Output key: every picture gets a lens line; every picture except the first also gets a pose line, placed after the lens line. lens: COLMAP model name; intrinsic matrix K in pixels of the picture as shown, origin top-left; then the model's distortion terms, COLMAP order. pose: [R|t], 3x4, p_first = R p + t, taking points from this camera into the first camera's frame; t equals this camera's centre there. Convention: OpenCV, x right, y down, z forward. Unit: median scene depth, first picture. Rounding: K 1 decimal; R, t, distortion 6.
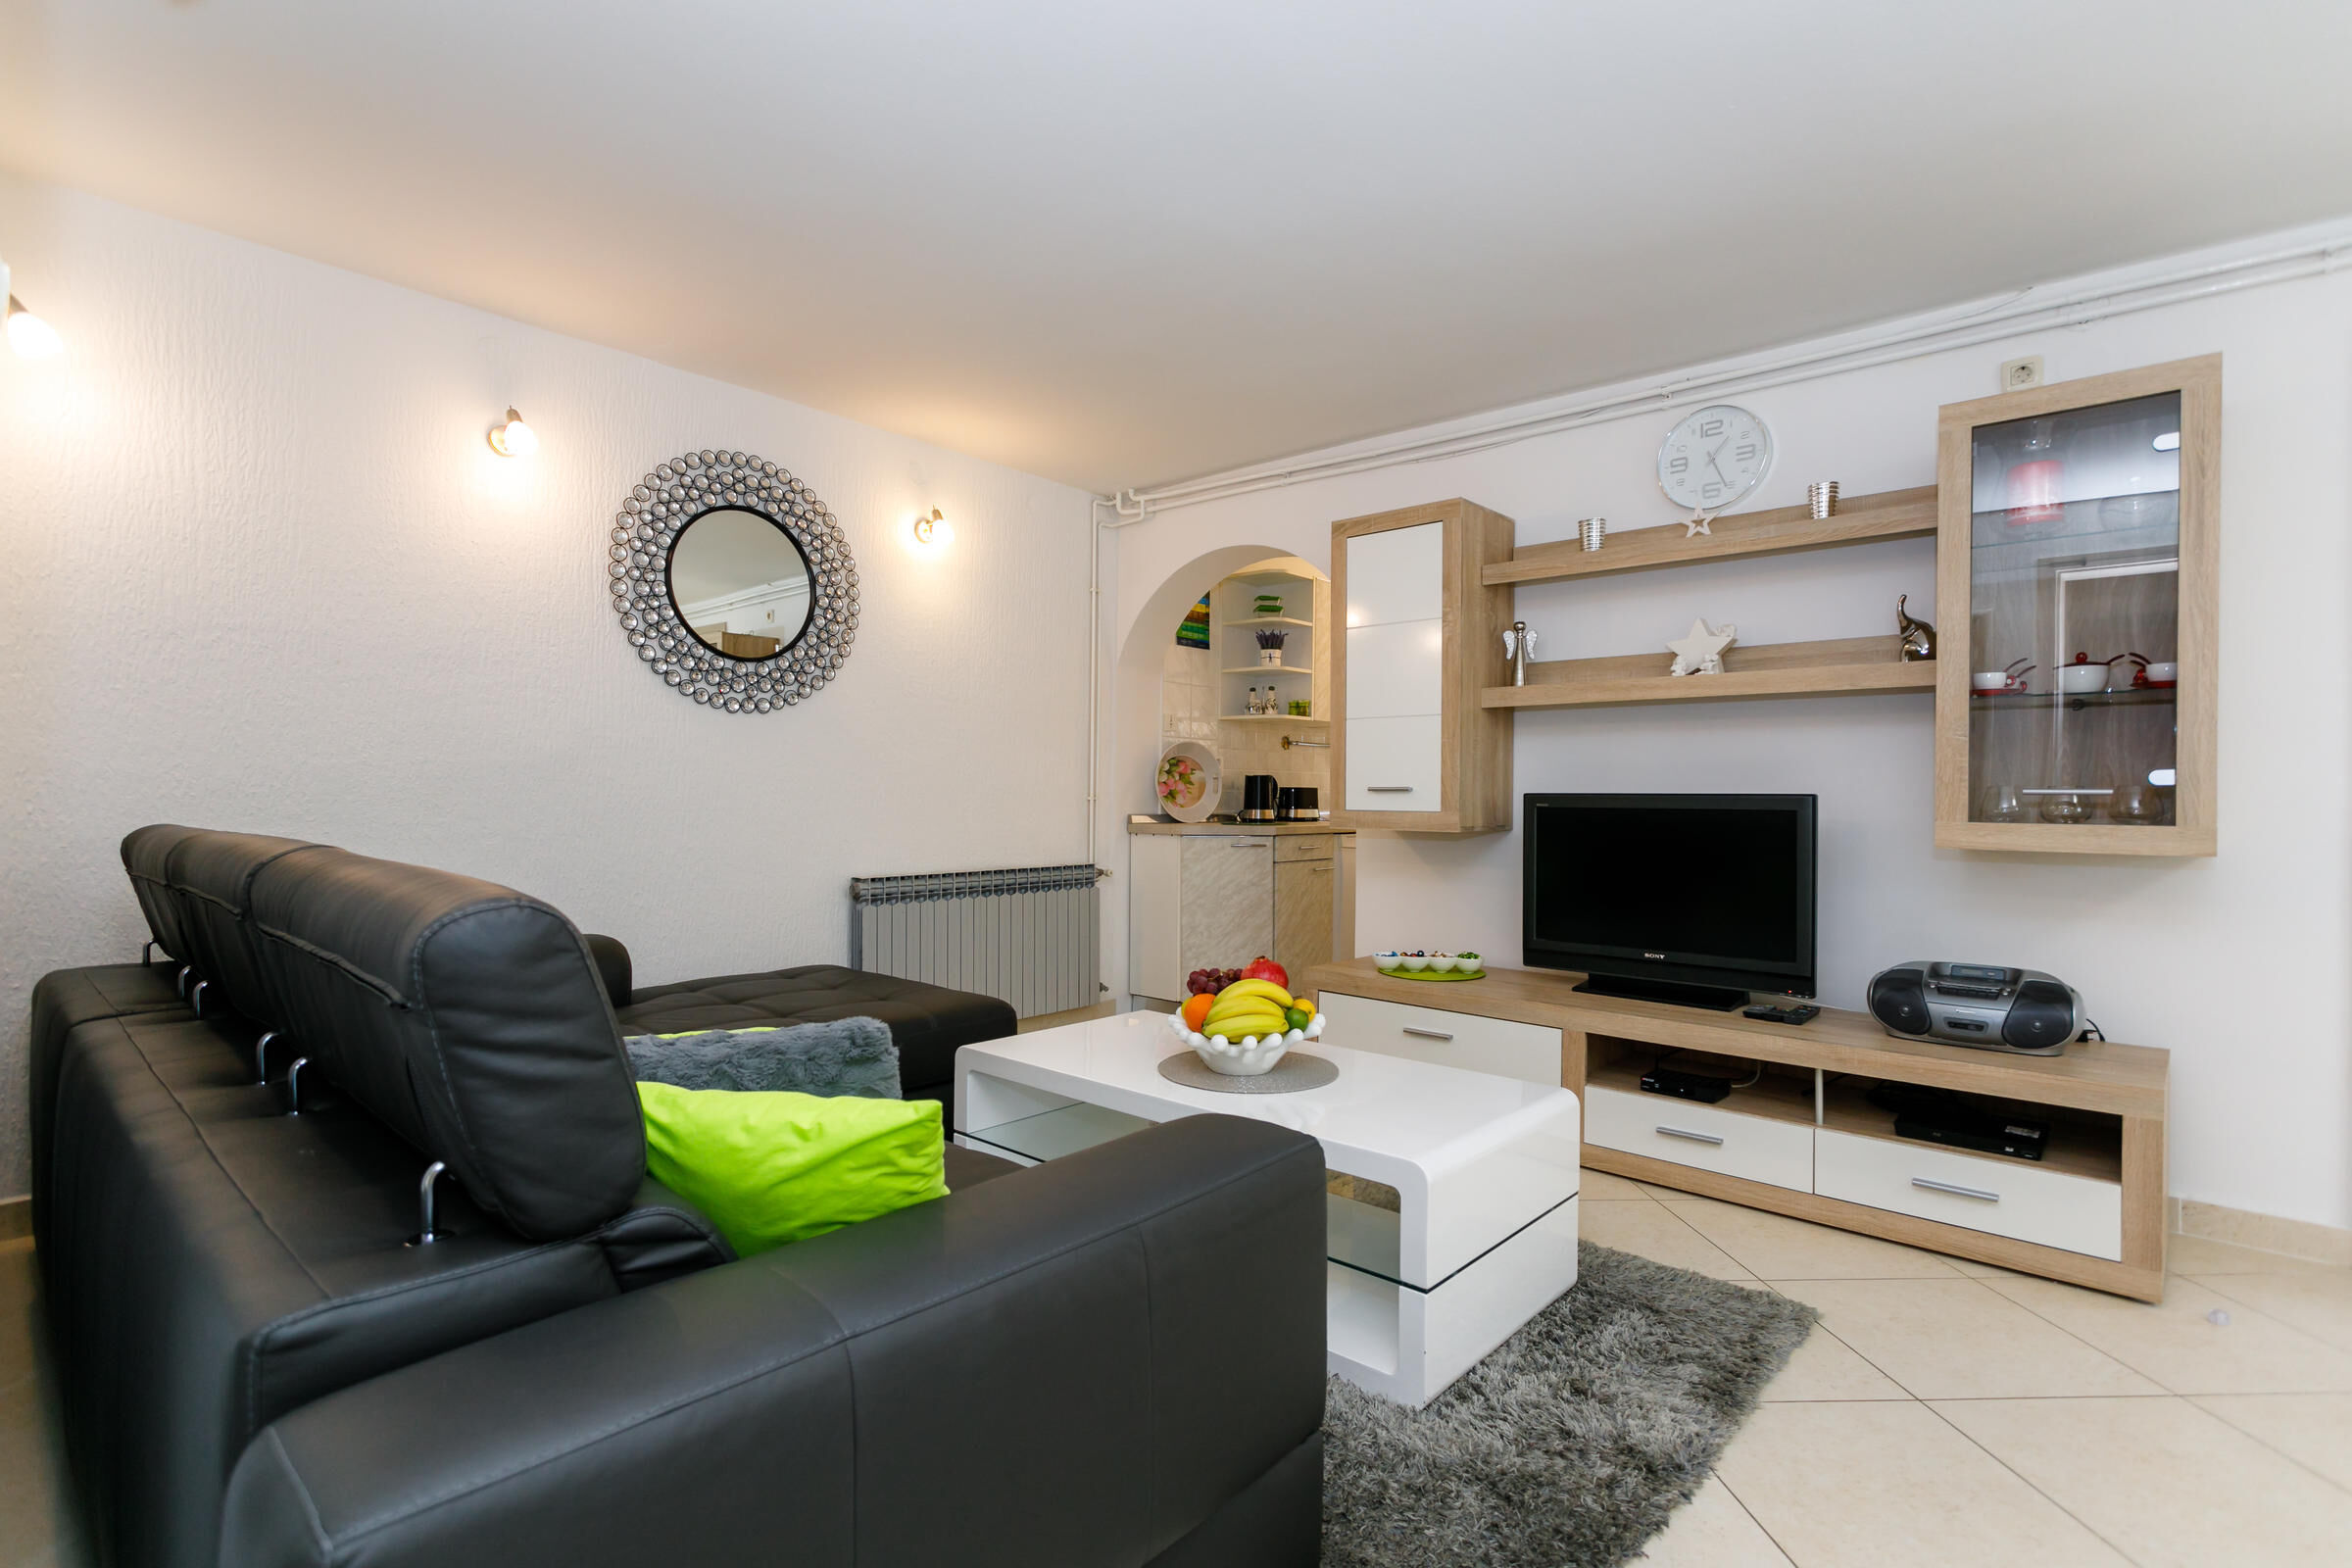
lens RADIAL K [[1099.1, 0, 1179.4], [0, 1099.1, 786.8], [0, 0, 1]] dist [-0.001991, 0.000895]
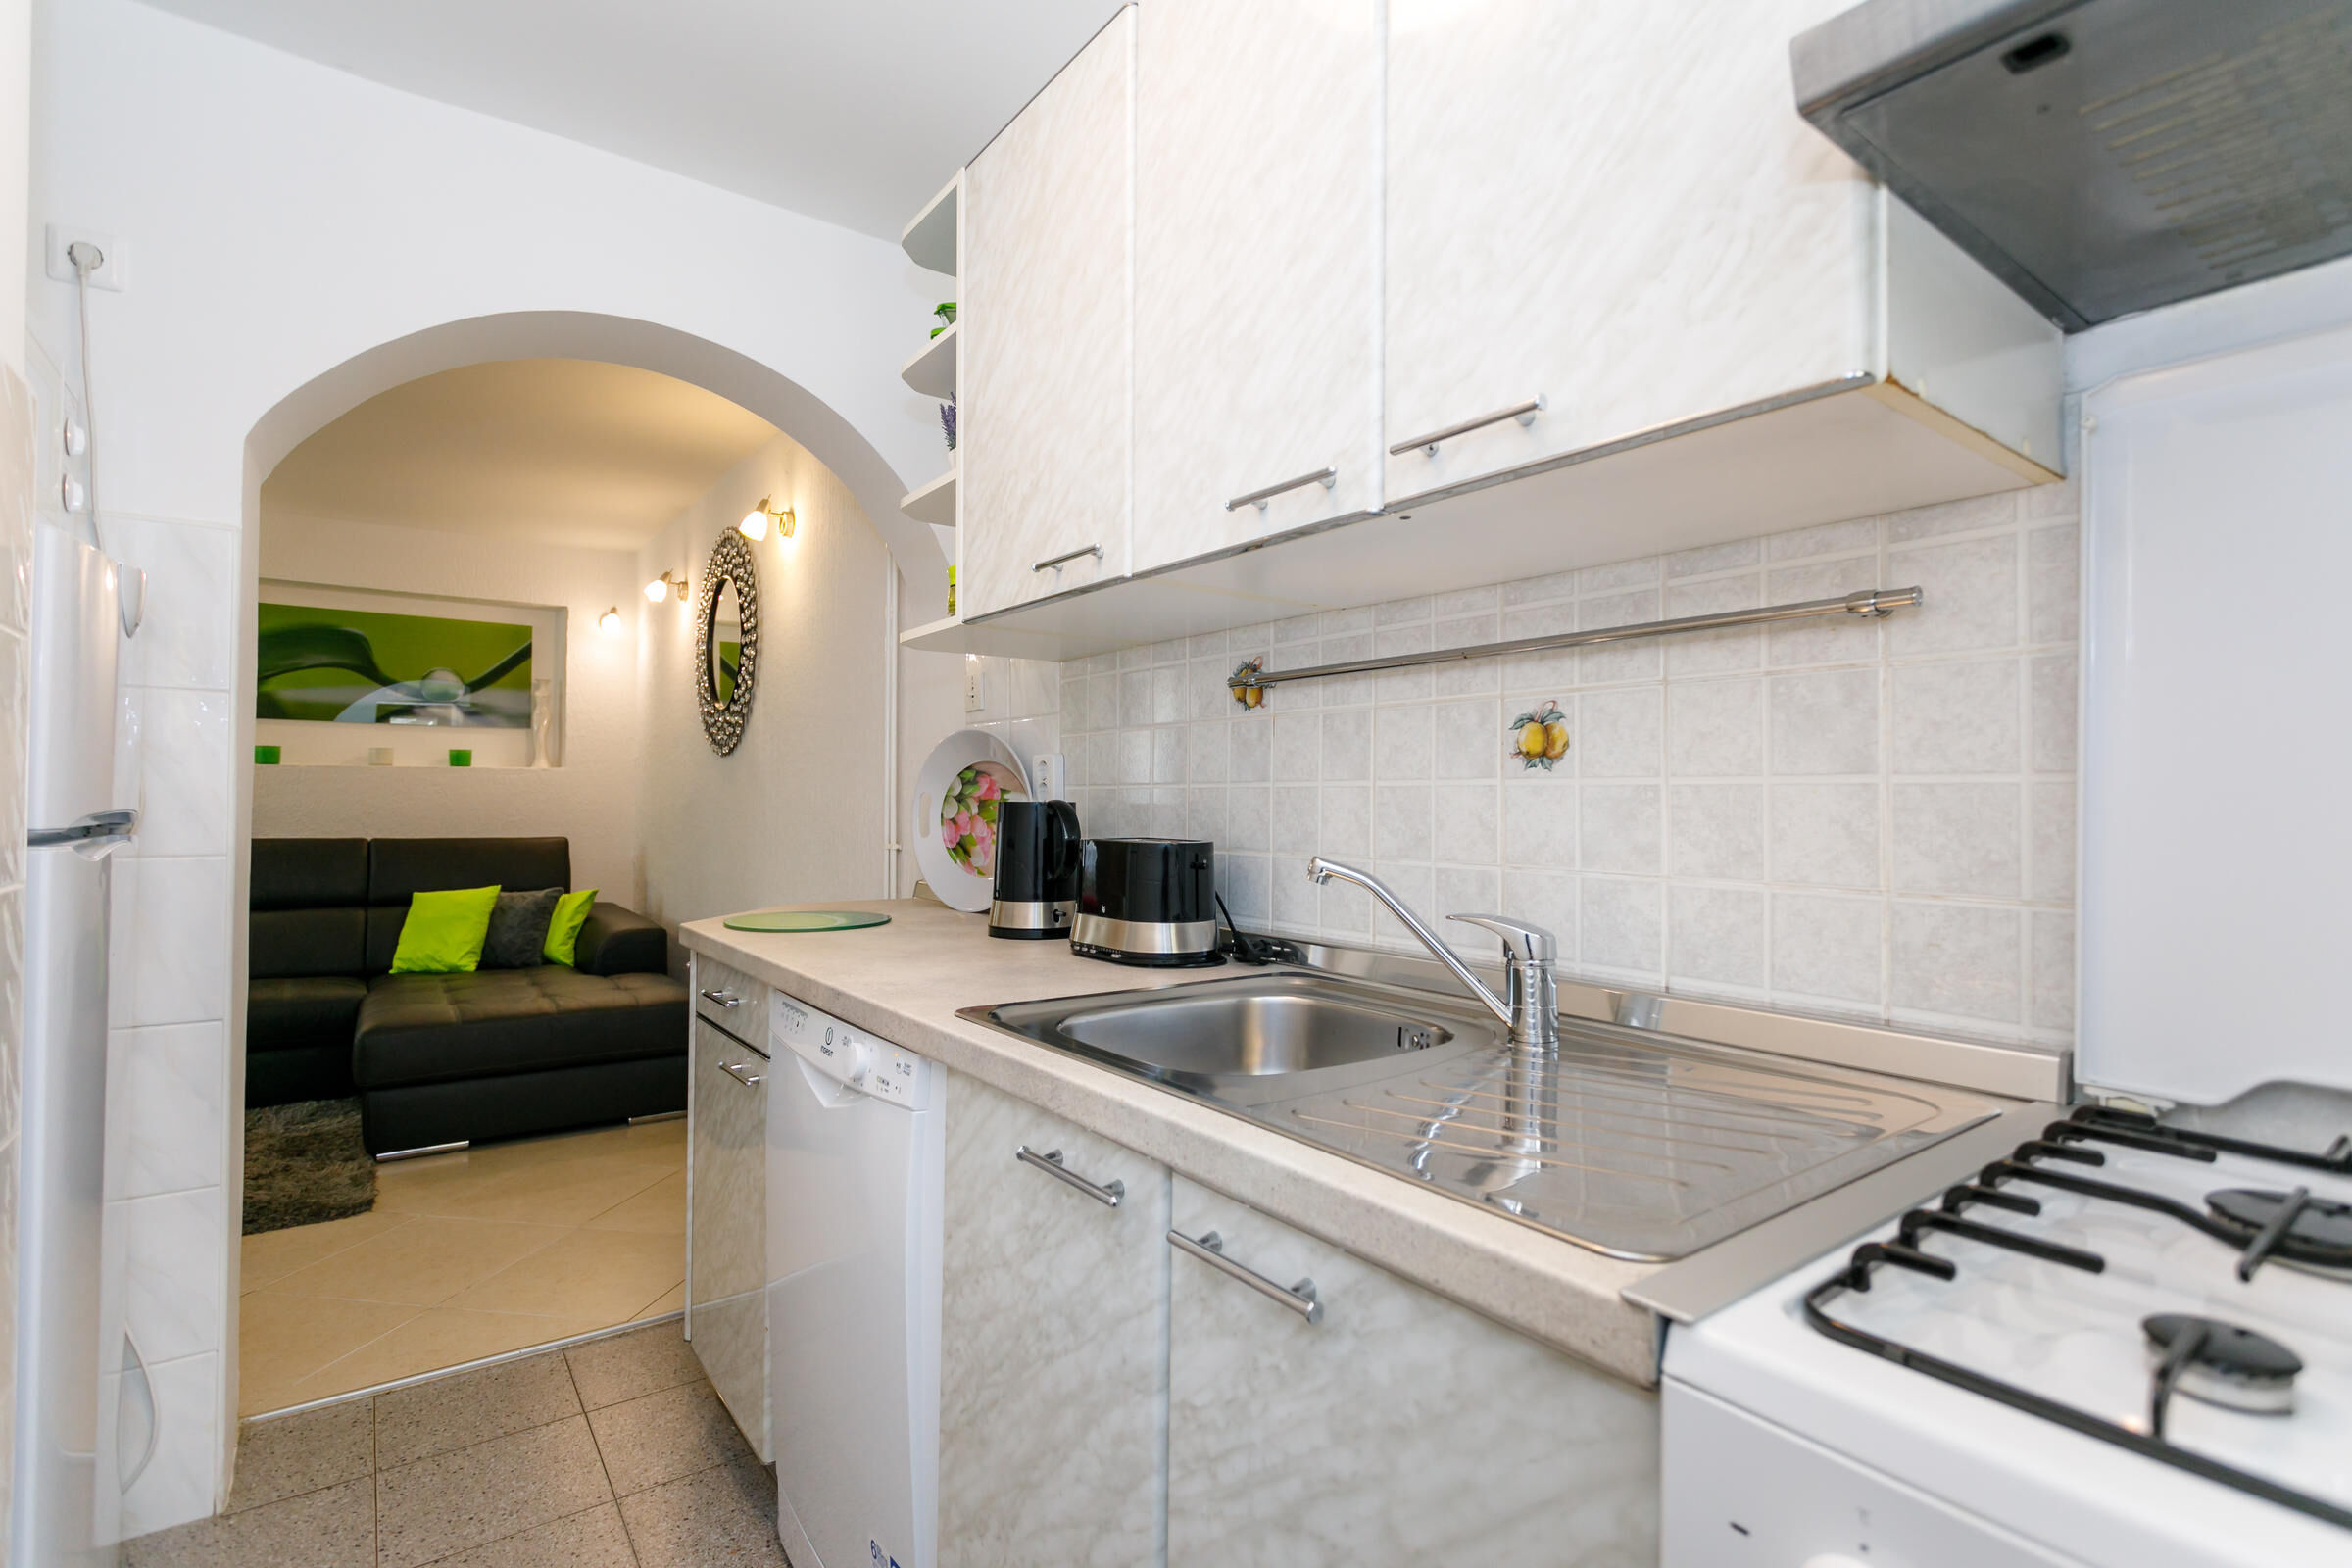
lens RADIAL K [[1099.1, 0, 1174.5], [0, 1099.1, 782.8], [0, 0, 1]] dist [-0.001991, 0.000895]
pose [[-0.199922, -0.022369, -0.979556, 0.430297], [0.001689, 0.999730, -0.023174, -0.008847], [0.979810, -0.006287, -0.199831, 1.169069]]
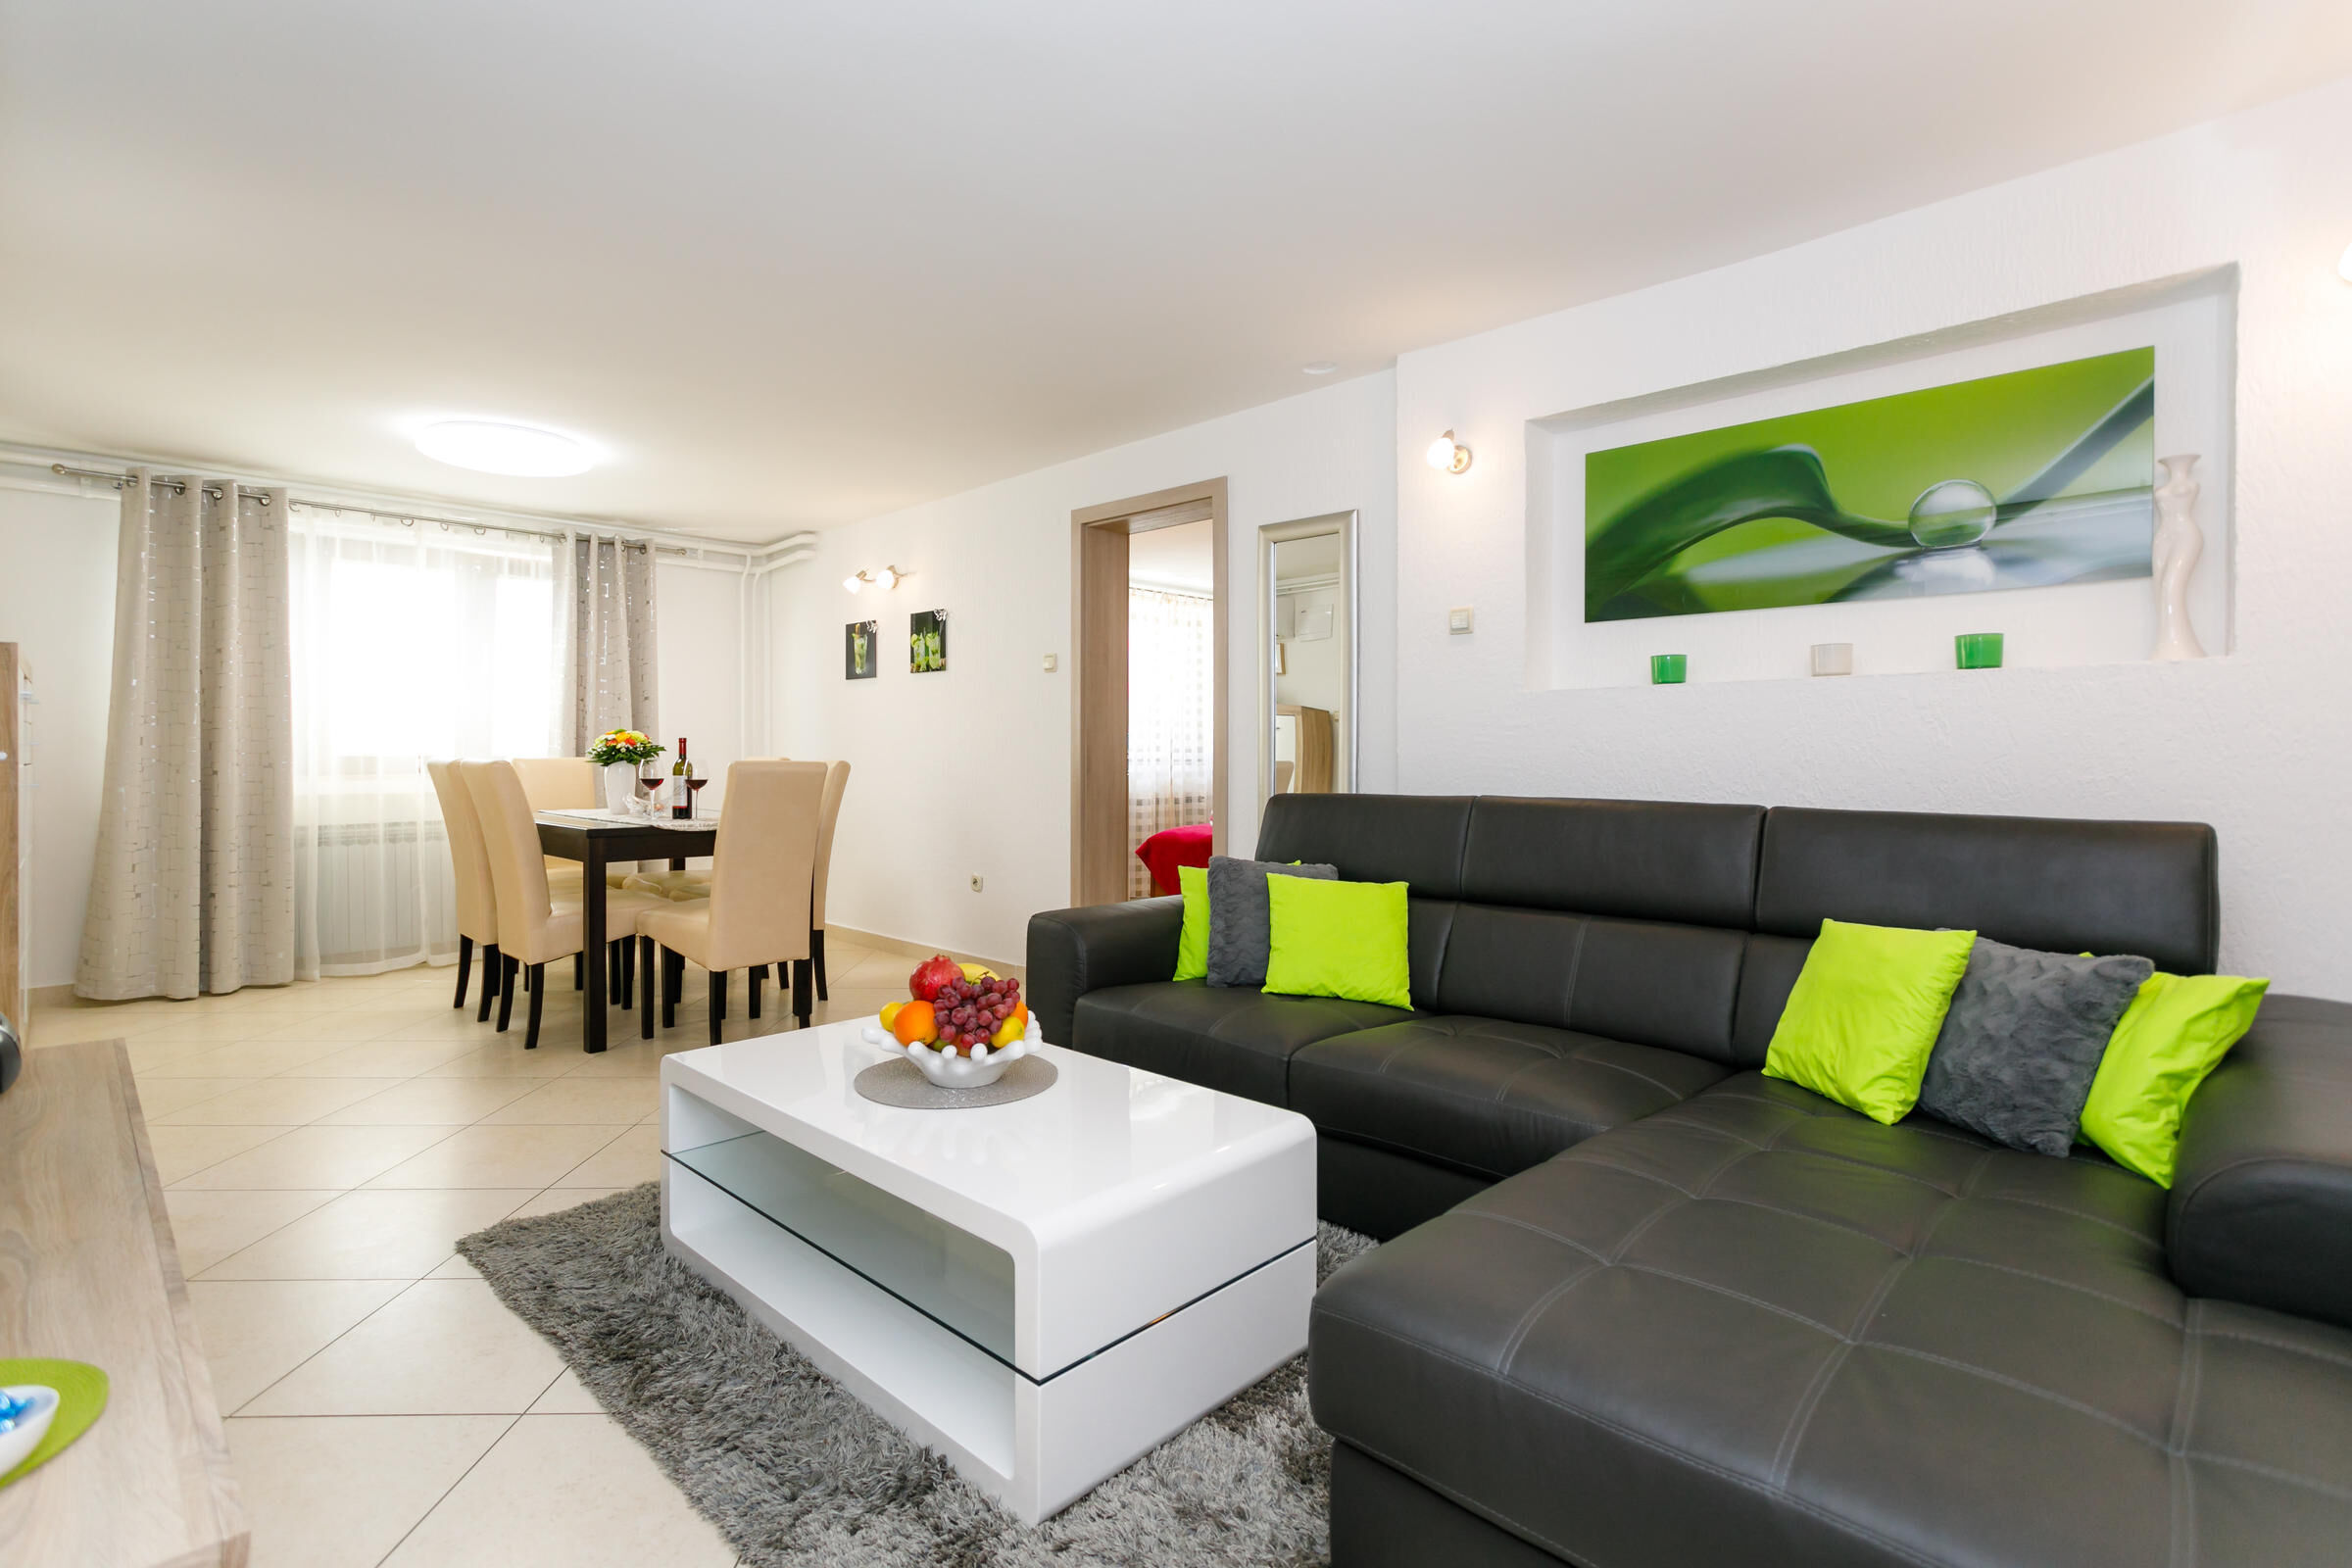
lens RADIAL K [[1099.1, 0, 1170.6], [0, 1099.1, 768.4], [0, 0, 1]] dist [-0.001991, 0.000895]
pose [[-0.999320, -0.007161, 0.036175, -0.067843], [-0.007147, 0.999974, 0.000511, -0.000644], [-0.036178, 0.000252, -0.999345, 0.841938]]
